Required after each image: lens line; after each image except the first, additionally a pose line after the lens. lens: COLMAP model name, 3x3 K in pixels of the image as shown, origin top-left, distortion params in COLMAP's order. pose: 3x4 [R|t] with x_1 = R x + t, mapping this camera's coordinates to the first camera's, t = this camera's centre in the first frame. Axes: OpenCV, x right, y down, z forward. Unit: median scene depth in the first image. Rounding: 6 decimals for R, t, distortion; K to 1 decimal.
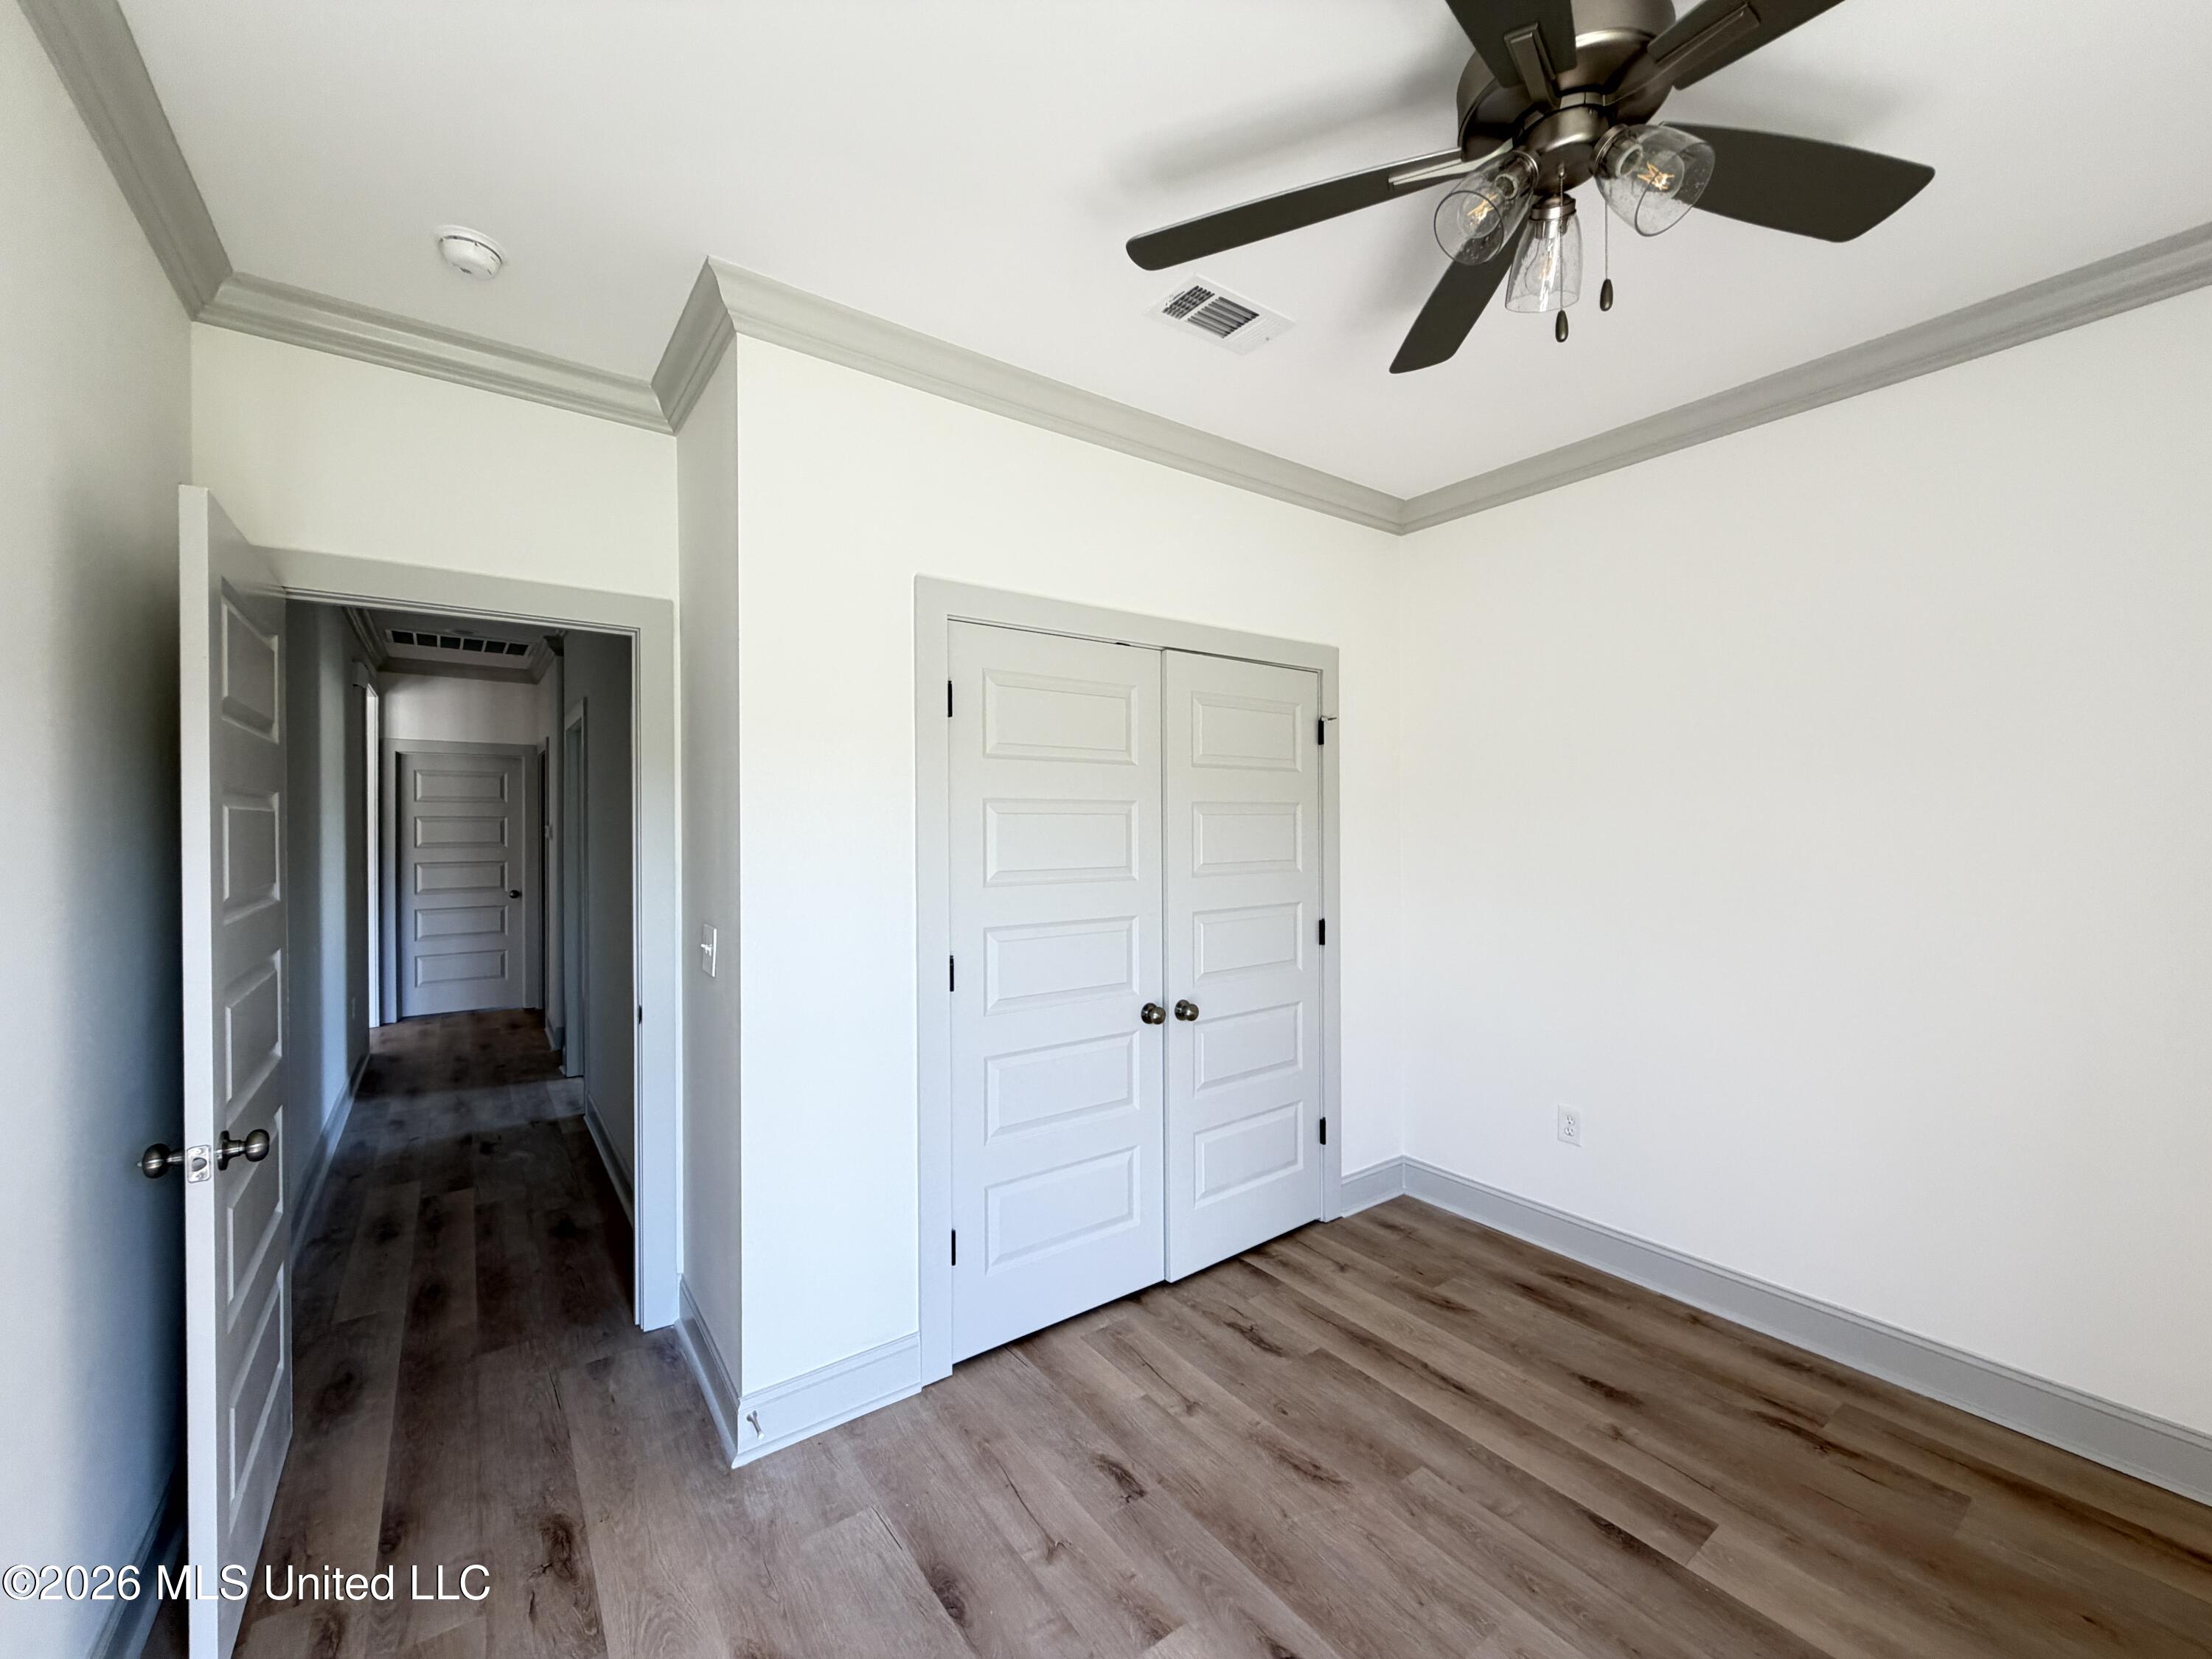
lens RADIAL K [[883.5, 0, 1098.4], [0, 883.5, 829.7], [0, 0, 1]] dist [-0.000582, 0.000143]
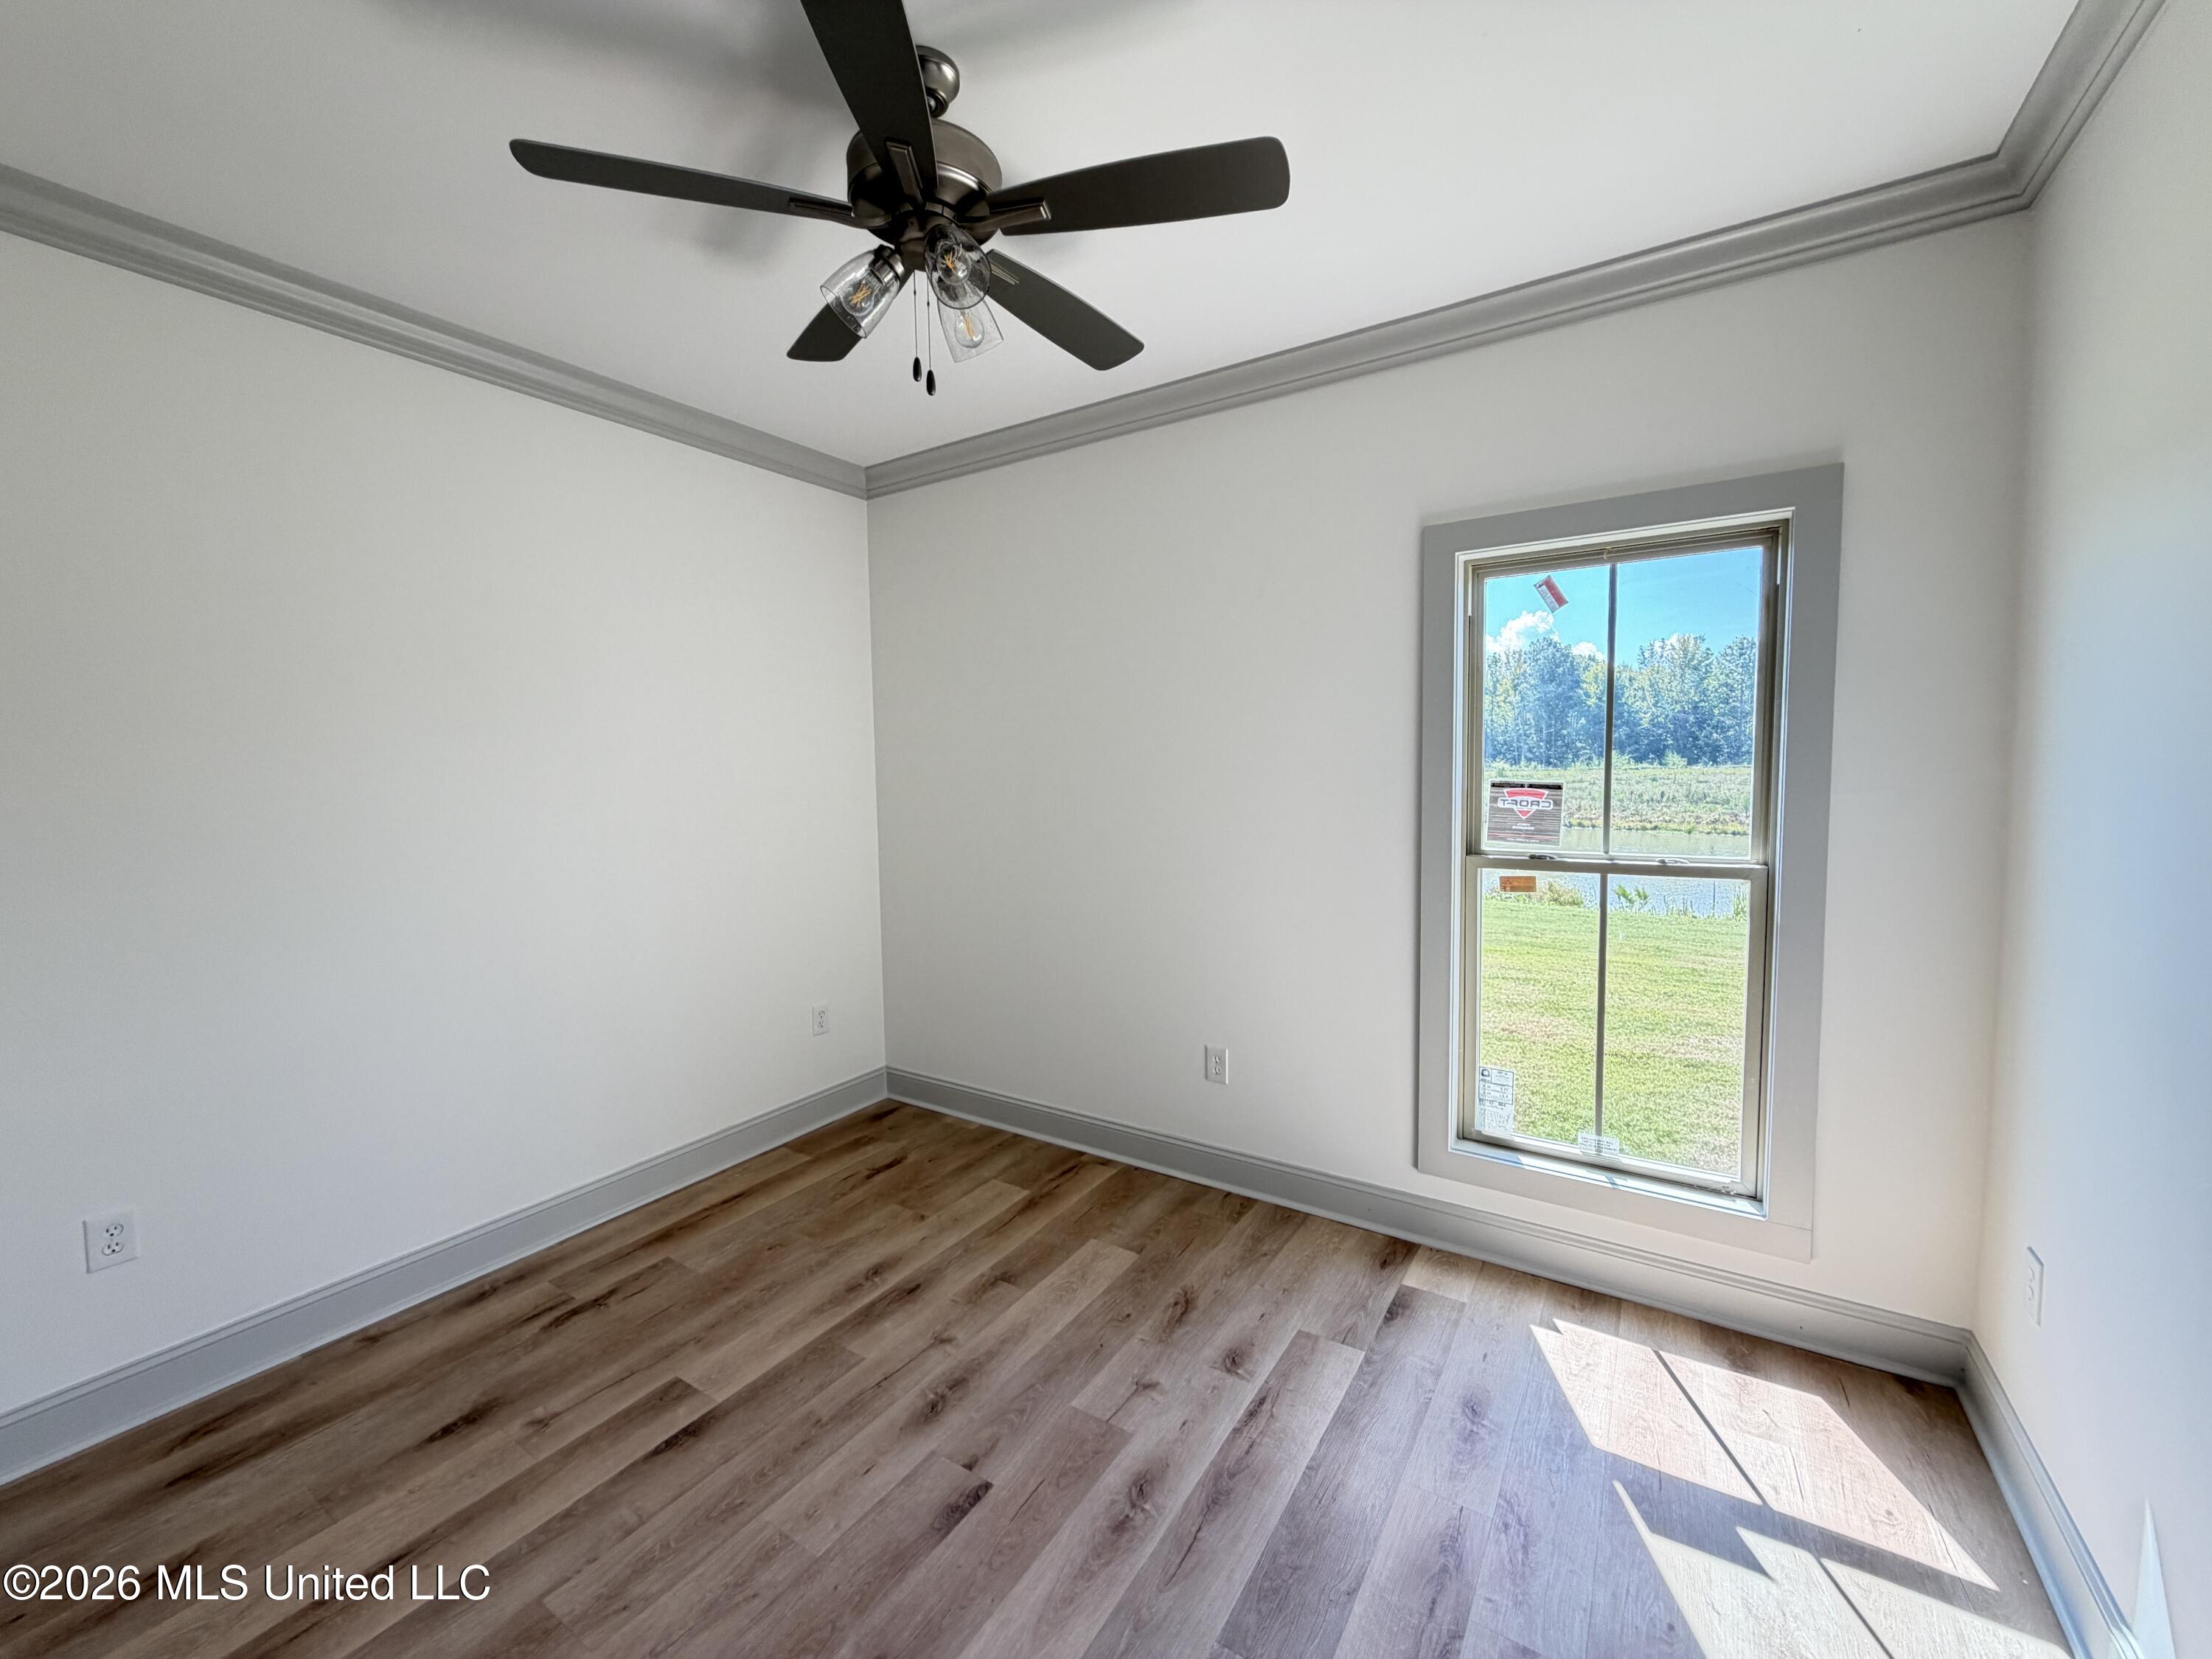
lens RADIAL K [[893.5, 0, 1075.8], [0, 893.5, 827.7], [0, 0, 1]] dist [0.001163, 0.000055]
pose [[-0.348466, -0.056775, 0.935600, -0.533782], [0.021554, 0.997414, 0.068555, -0.014313], [-0.937073, 0.044055, -0.346342, 0.838494]]
